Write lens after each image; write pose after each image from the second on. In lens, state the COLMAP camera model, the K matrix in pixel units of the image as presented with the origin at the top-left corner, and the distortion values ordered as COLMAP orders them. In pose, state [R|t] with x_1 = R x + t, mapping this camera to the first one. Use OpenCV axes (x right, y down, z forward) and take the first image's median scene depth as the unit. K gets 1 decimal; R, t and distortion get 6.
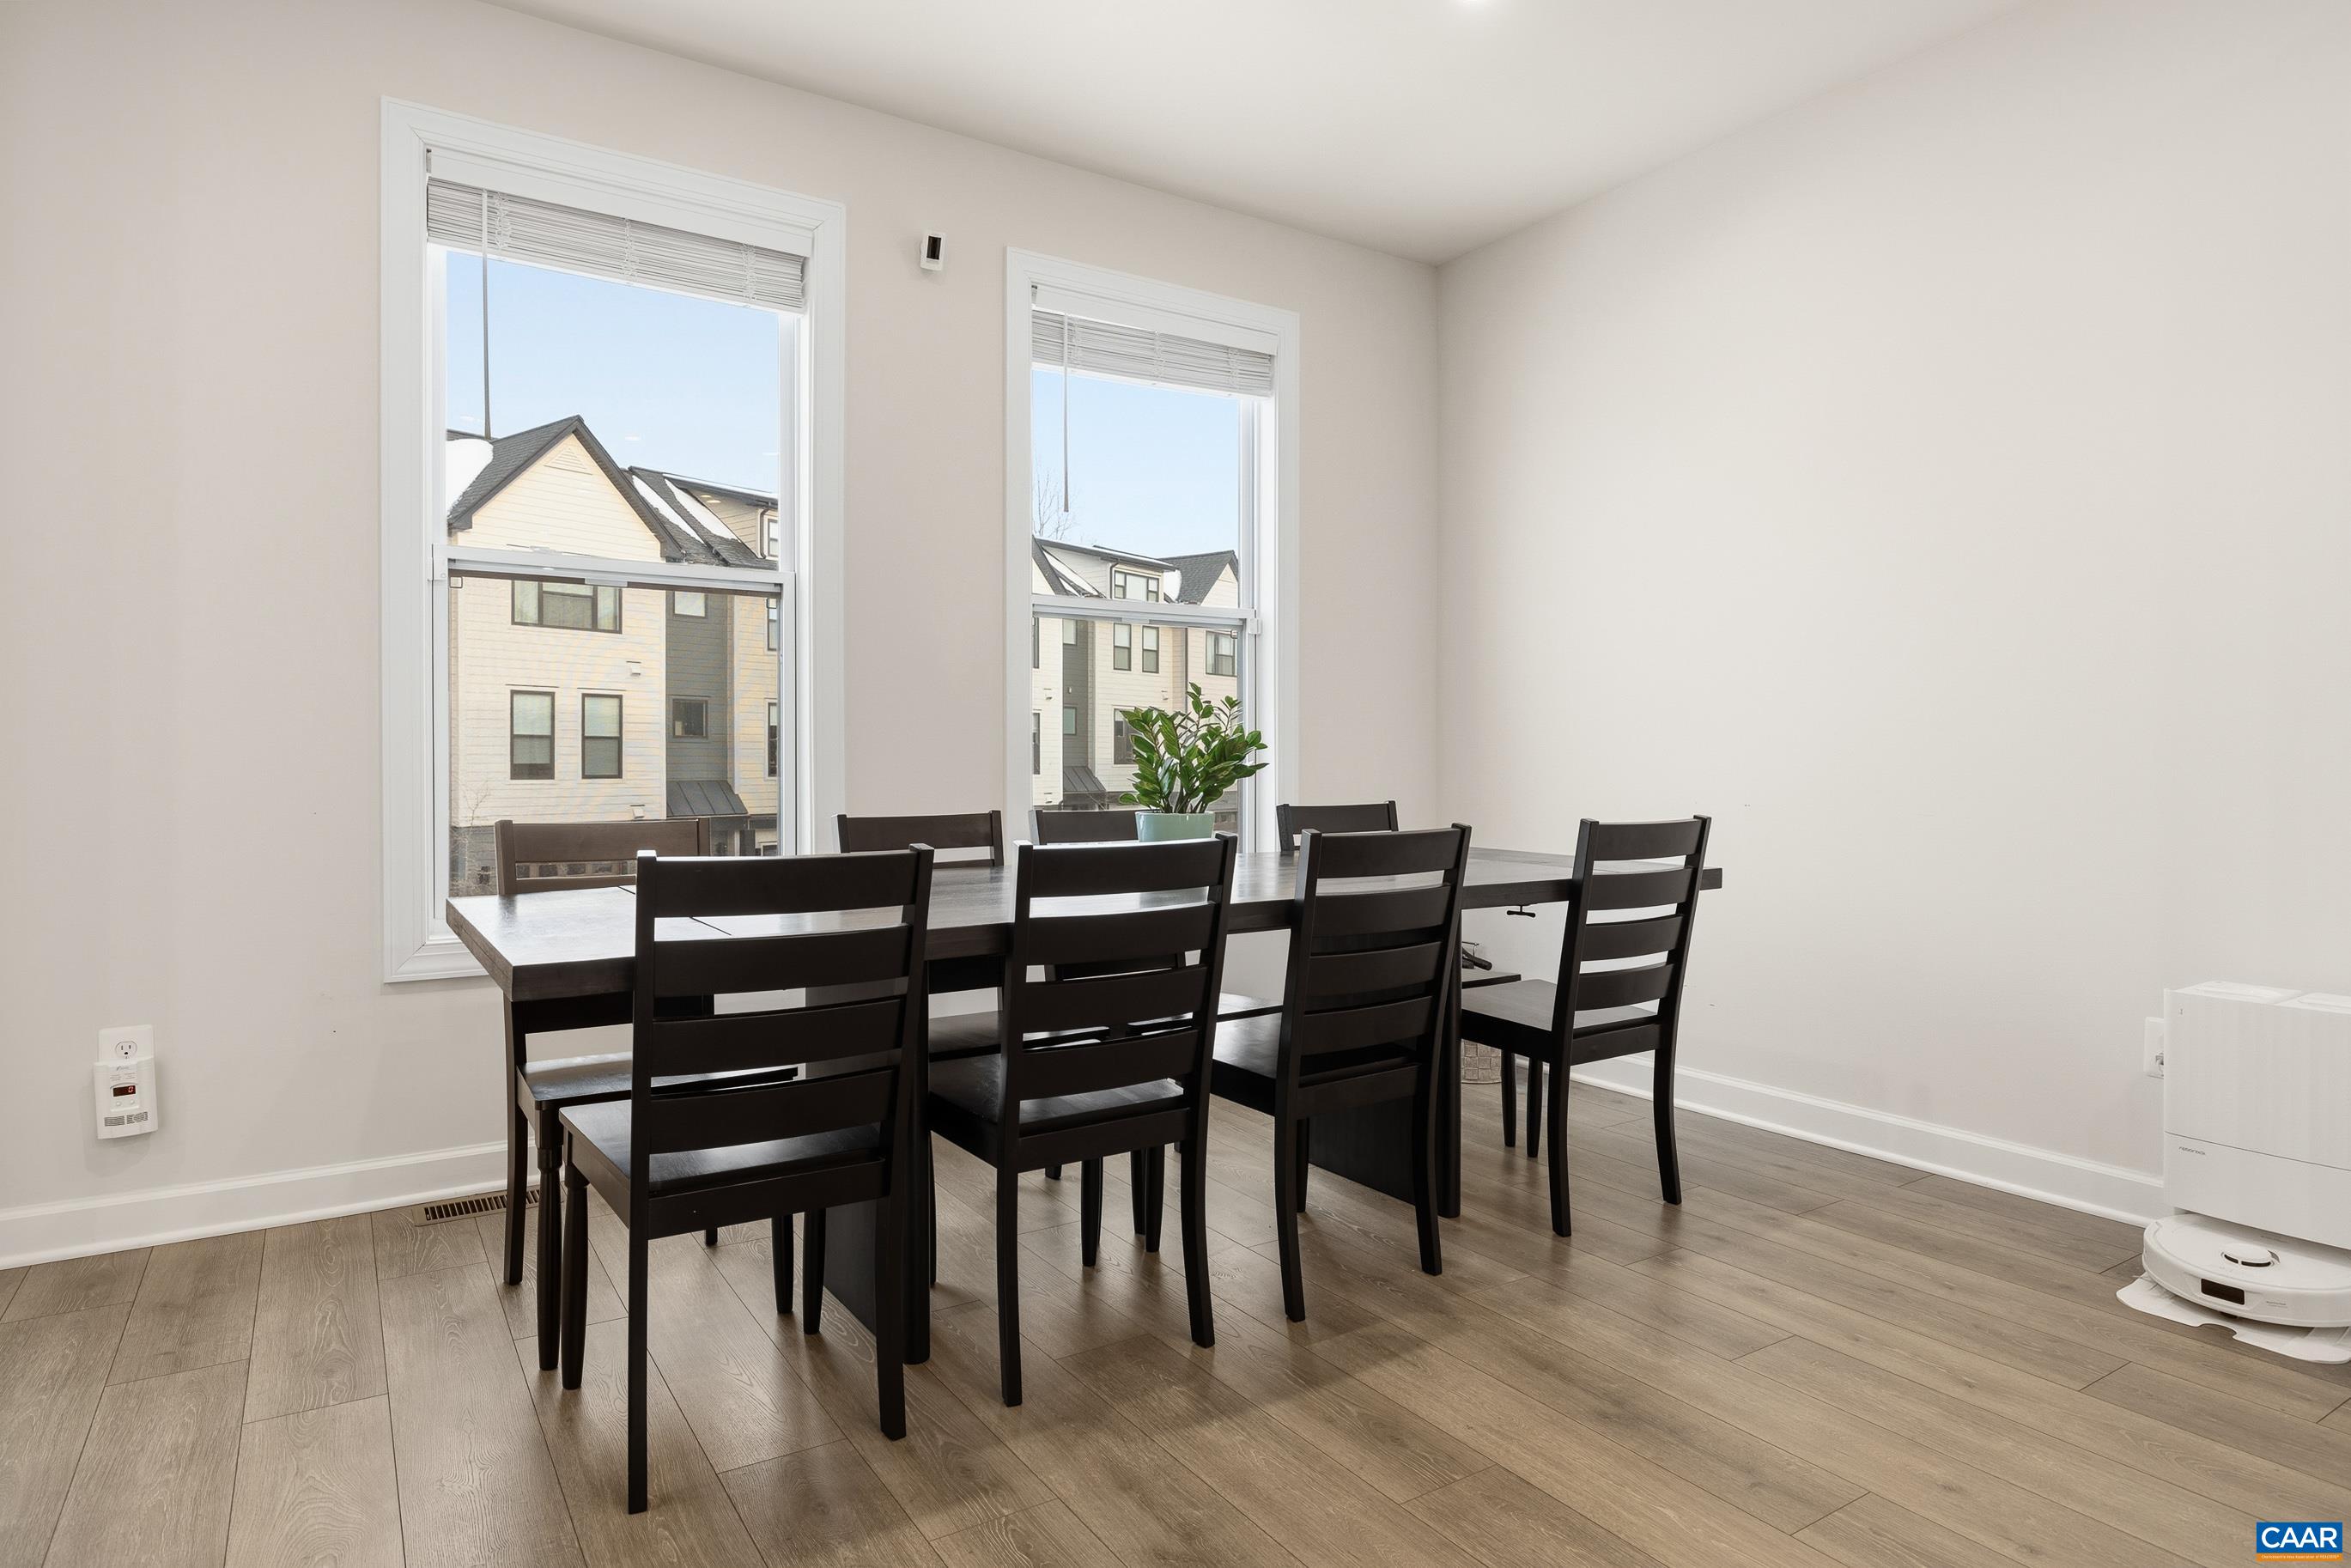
lens RADIAL K [[1321.4, 0, 1173.7], [0, 1321.4, 770.4], [0, 0, 1]] dist [0.001361, 0.000018]
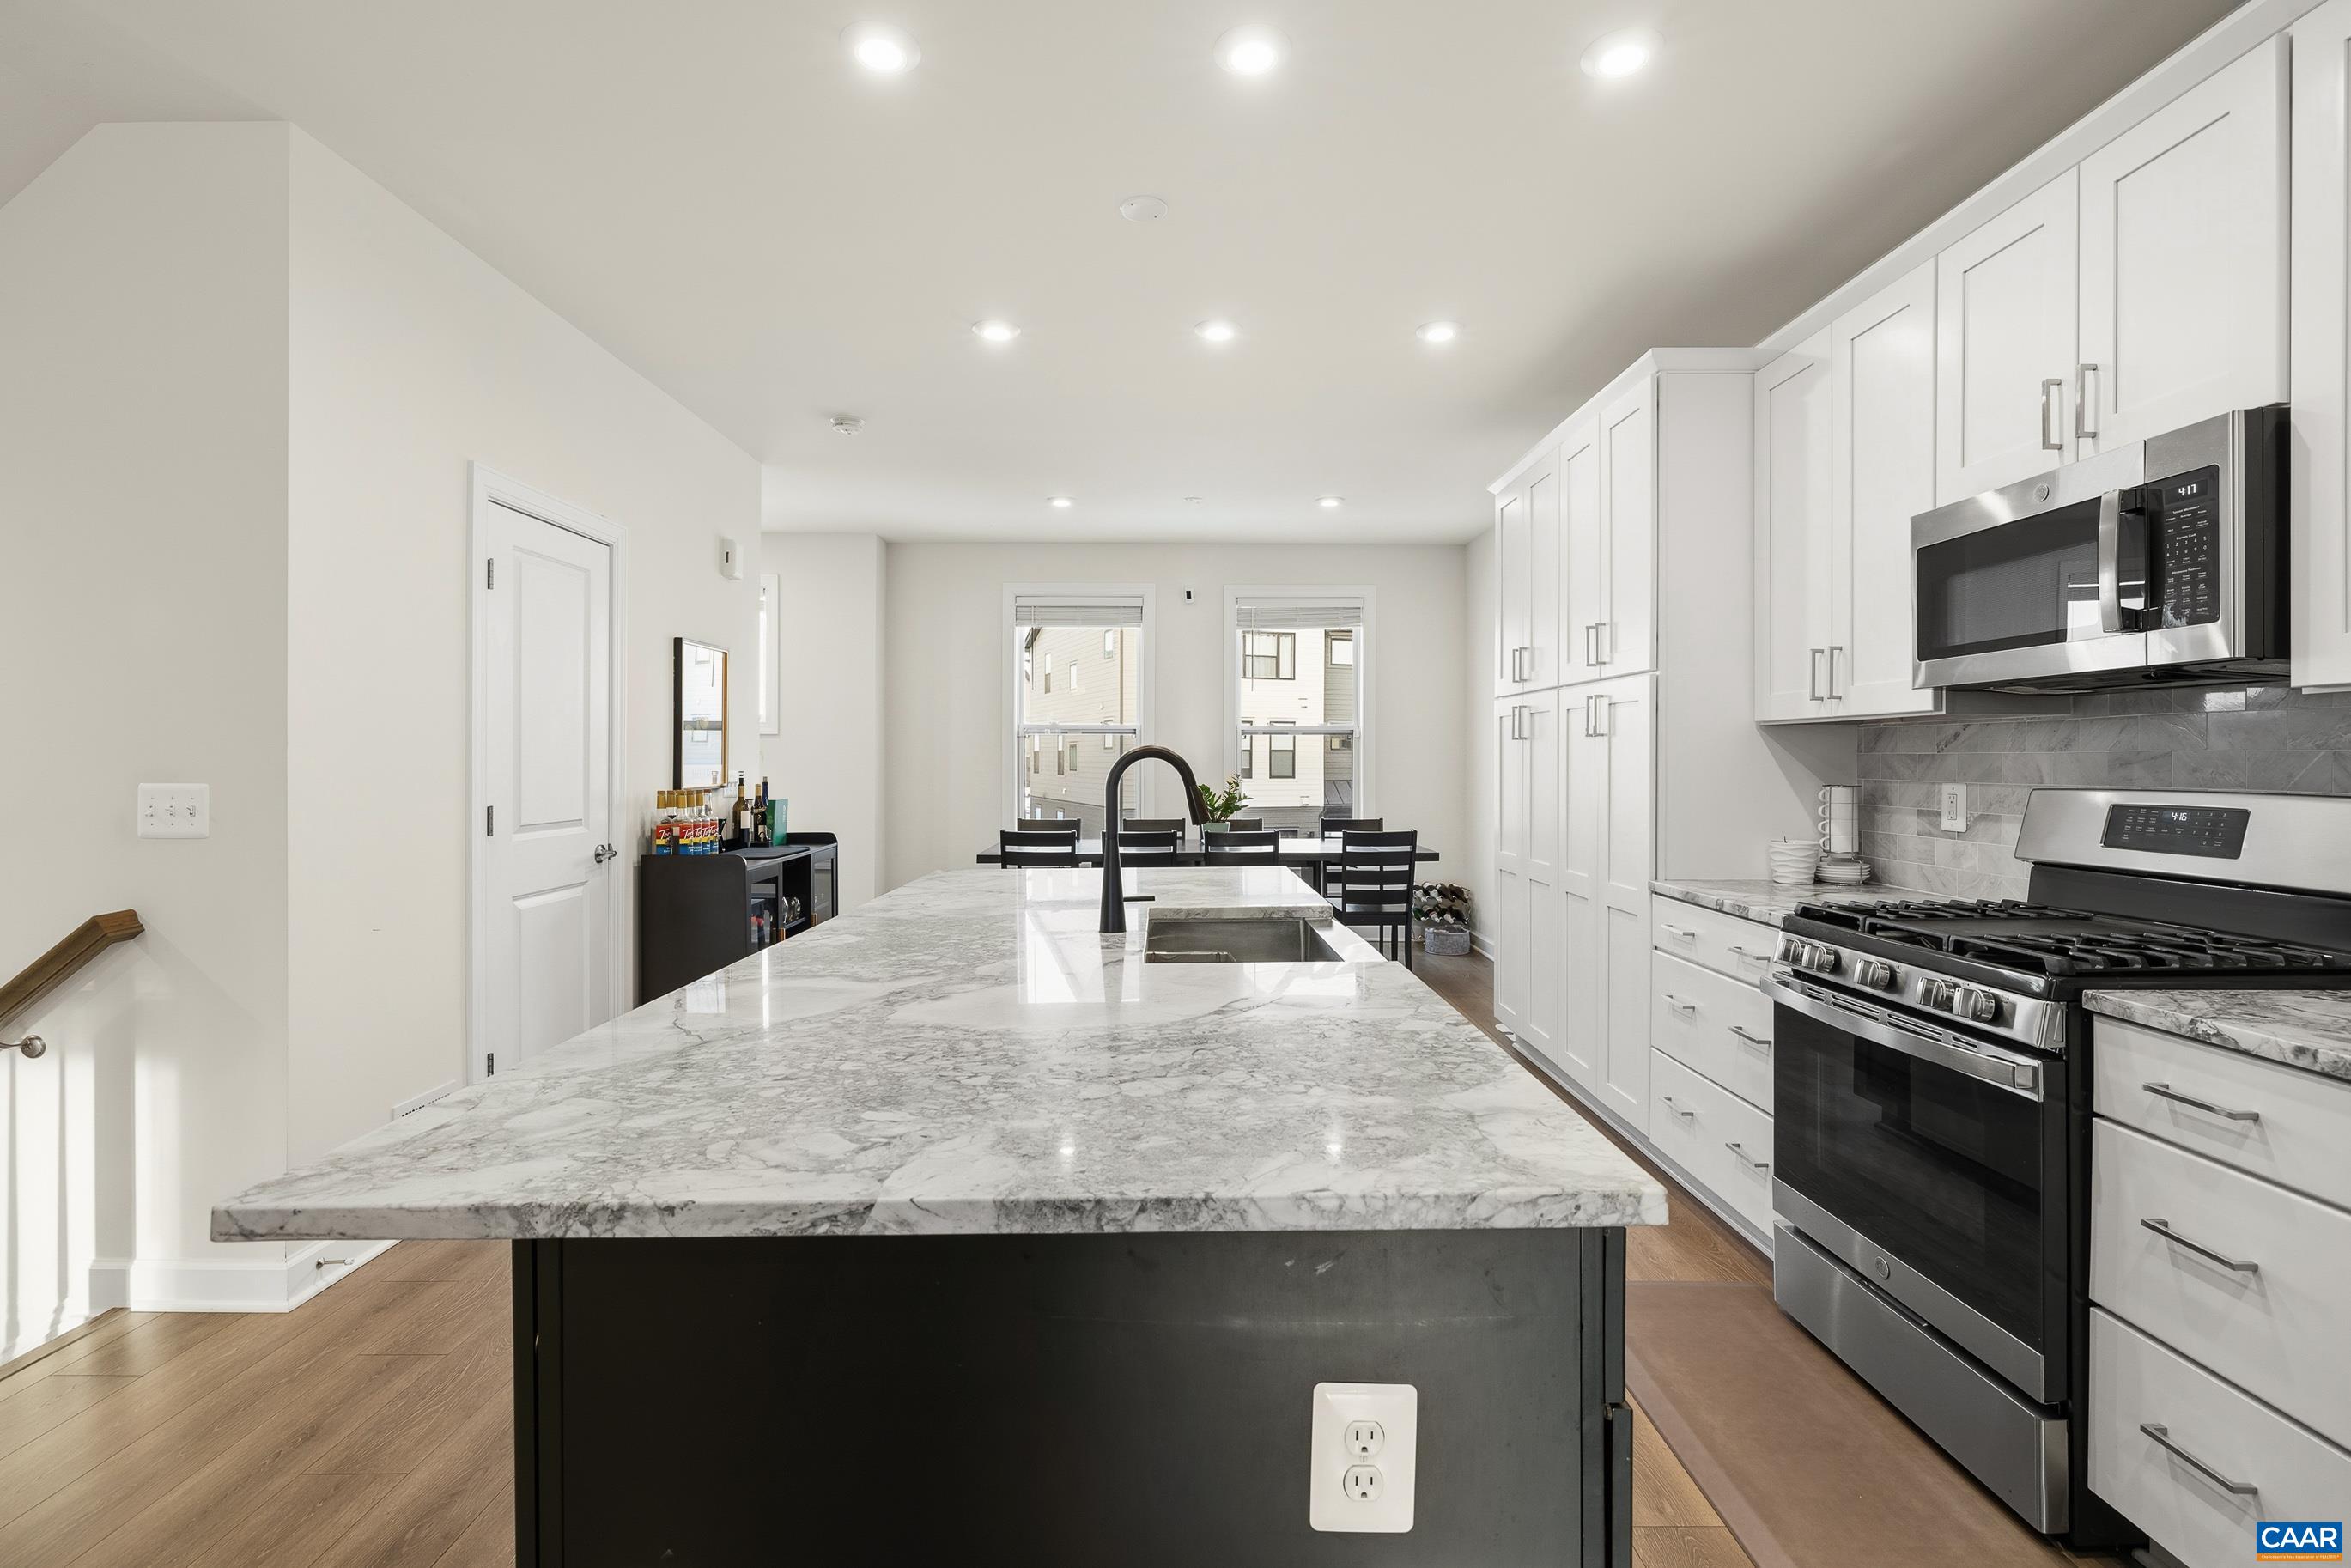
lens RADIAL K [[1078.1, 0, 1172.7], [0, 1078.1, 770.0], [0, 0, 1]] dist [-0.003700, 0.003378]
pose [[0.846835, 0.005993, -0.531823, 0.826726], [-0.004213, 0.999981, 0.004560, -0.063353], [0.531840, -0.001621, 0.846843, -0.709266]]
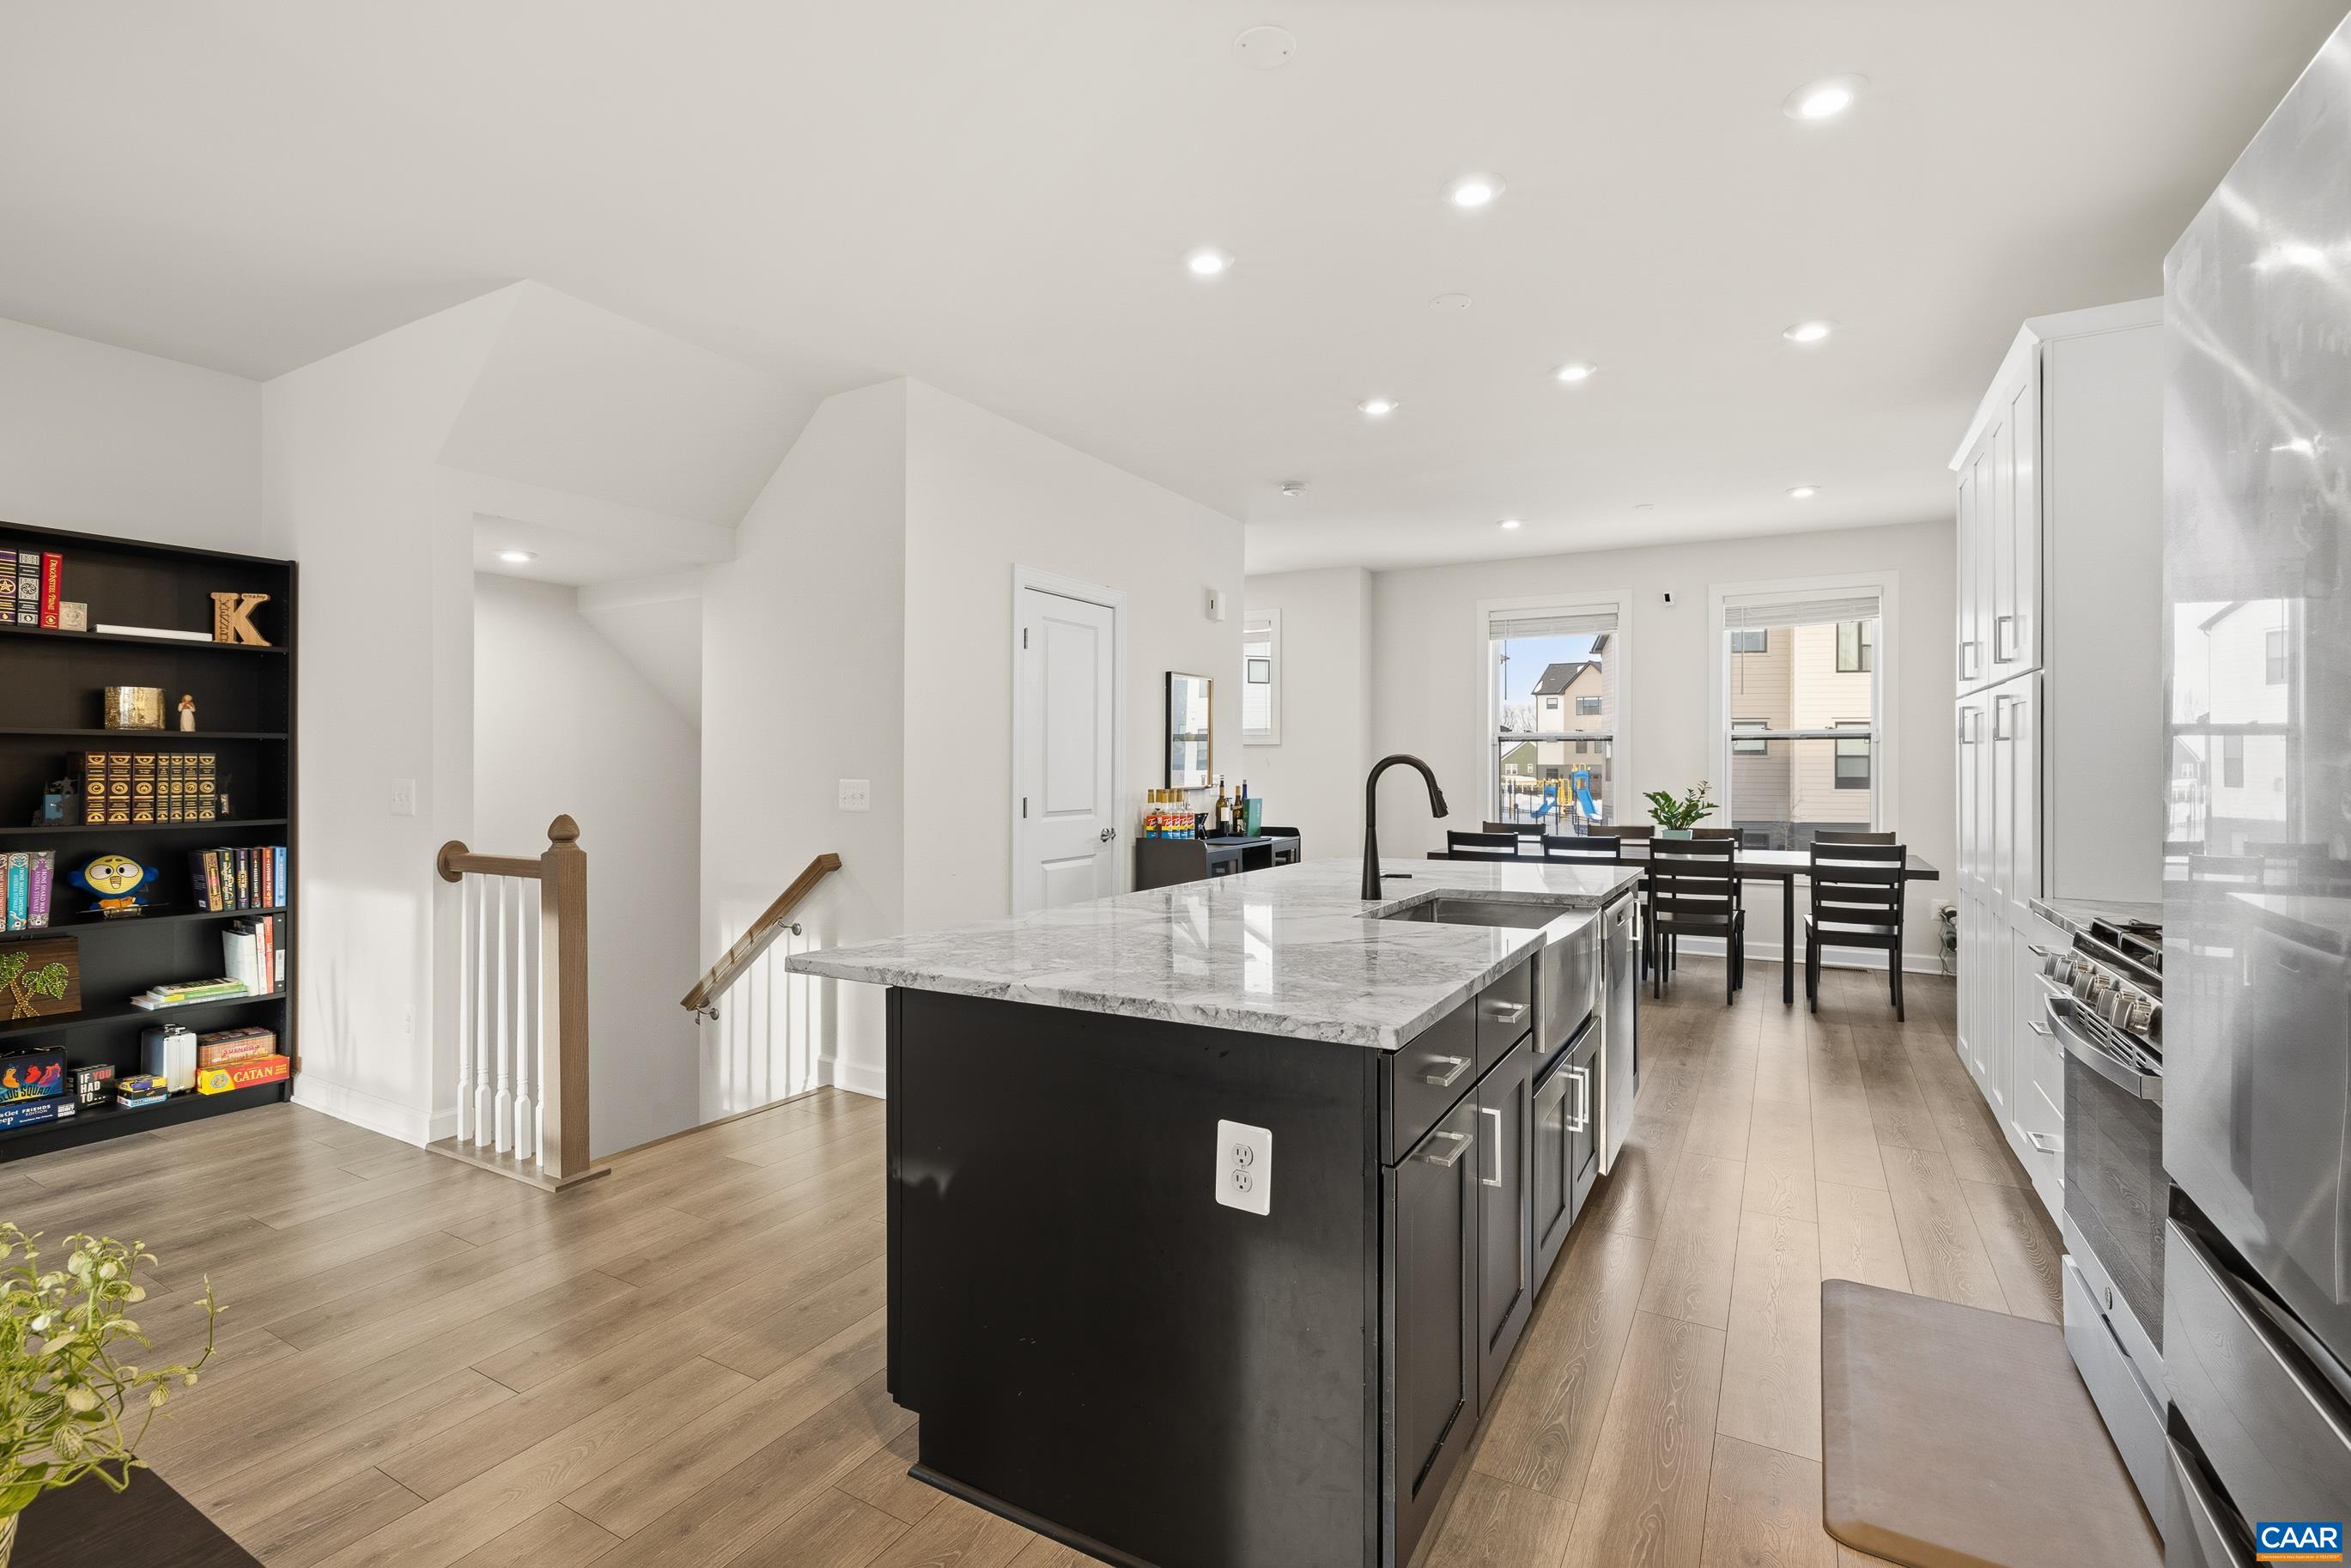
lens RADIAL K [[1078.1, 0, 1169.0], [0, 1078.1, 774.7], [0, 0, 1]] dist [-0.003700, 0.003378]
pose [[0.462236, 0.008340, -0.886718, 1.091840], [-0.007084, 0.999959, 0.005713, -0.063271], [0.886728, 0.003641, 0.462276, -0.702844]]
